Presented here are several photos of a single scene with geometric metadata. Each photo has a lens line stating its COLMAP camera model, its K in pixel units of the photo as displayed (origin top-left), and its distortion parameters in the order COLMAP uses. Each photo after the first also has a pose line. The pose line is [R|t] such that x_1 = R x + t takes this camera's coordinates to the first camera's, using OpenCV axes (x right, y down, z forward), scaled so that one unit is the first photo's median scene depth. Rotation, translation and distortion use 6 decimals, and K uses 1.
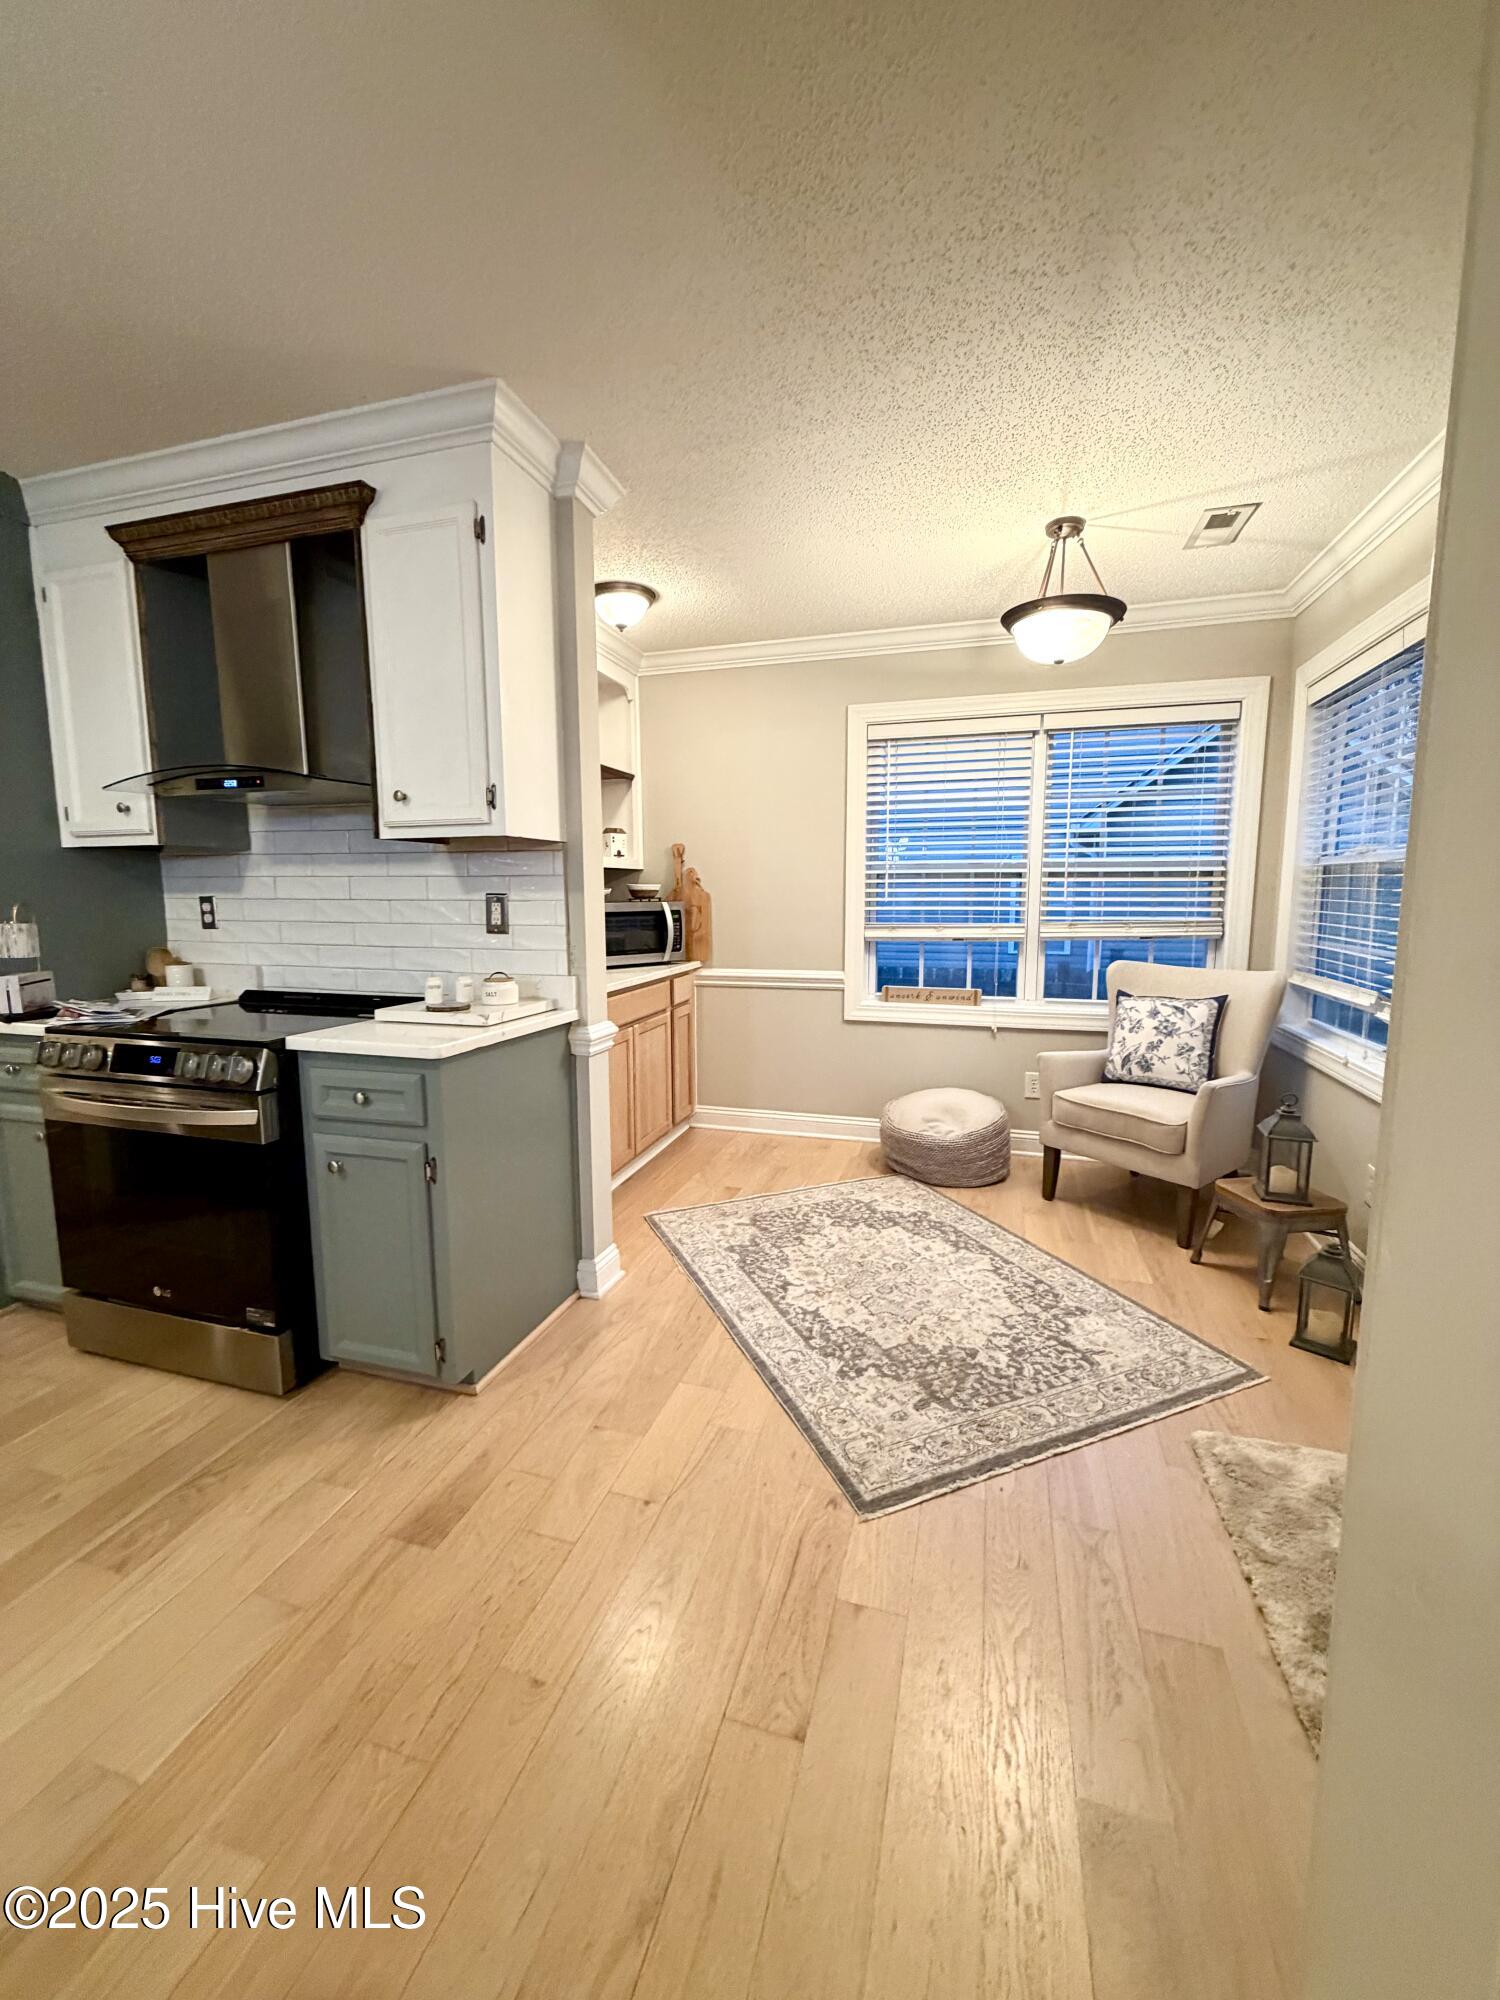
lens RADIAL K [[804.9, 0, 756.8], [0, 804.9, 993.8], [0, 0, 1]] dist [-0.019833, -0.000282]
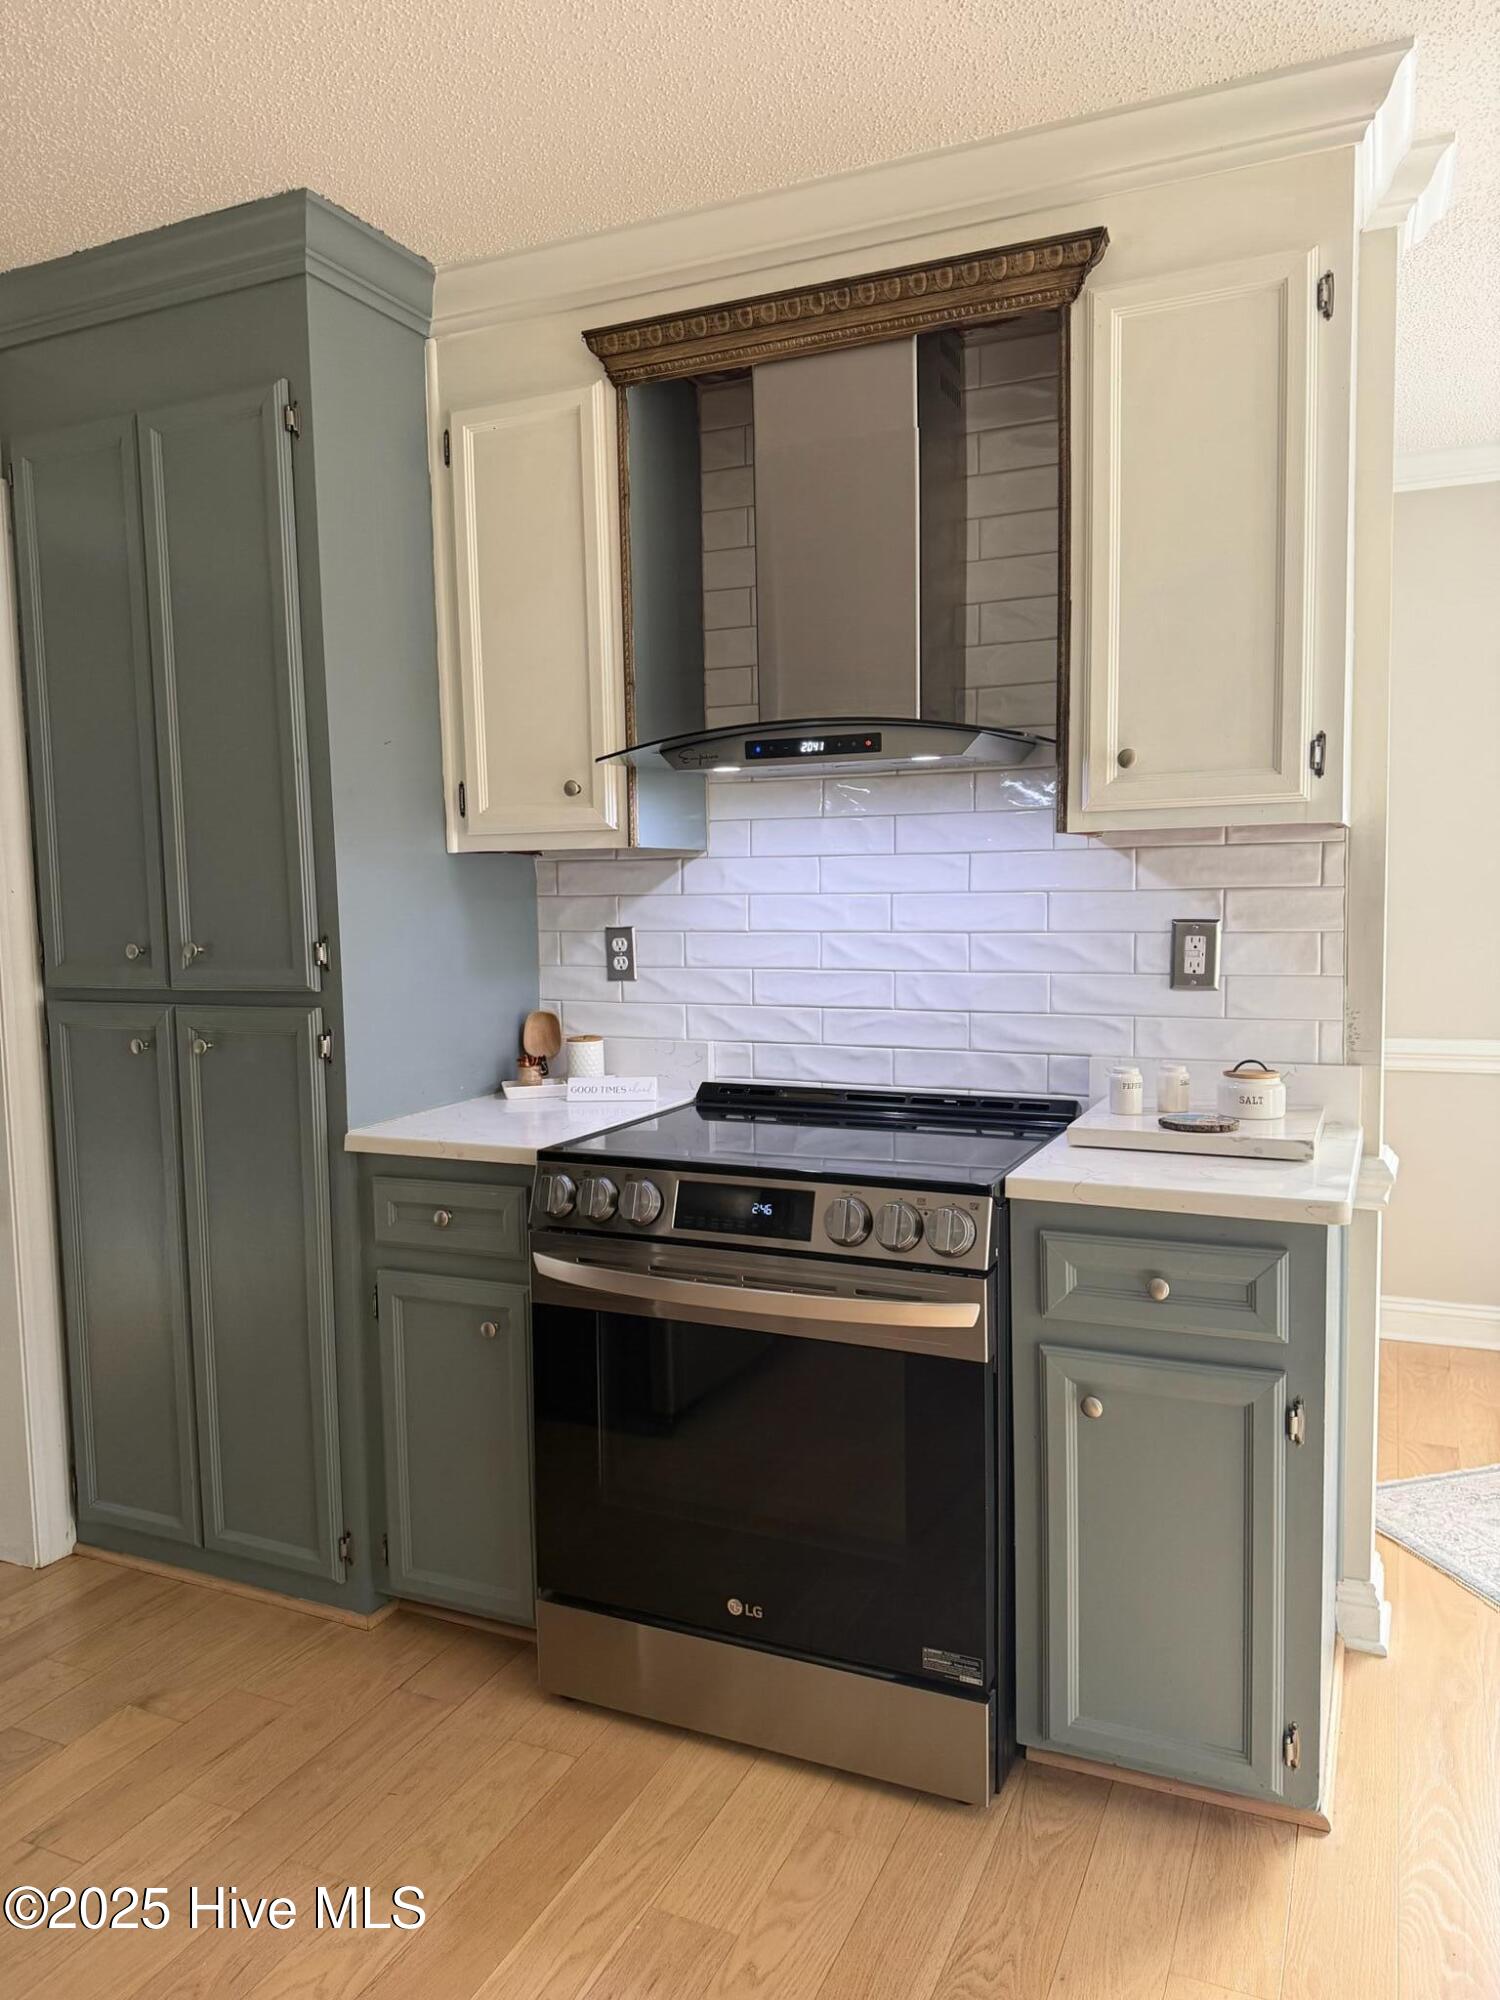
lens RADIAL K [[1402.0, 0, 746.0], [0, 1402.0, 1006.5], [0, 0, 1]] dist [0.021694, -0.050695]
pose [[0.986871, -0.002705, -0.161487, -0.526608], [-0.003642, 0.999233, -0.038990, -0.025760], [0.161469, 0.039066, 0.986104, -0.037537]]
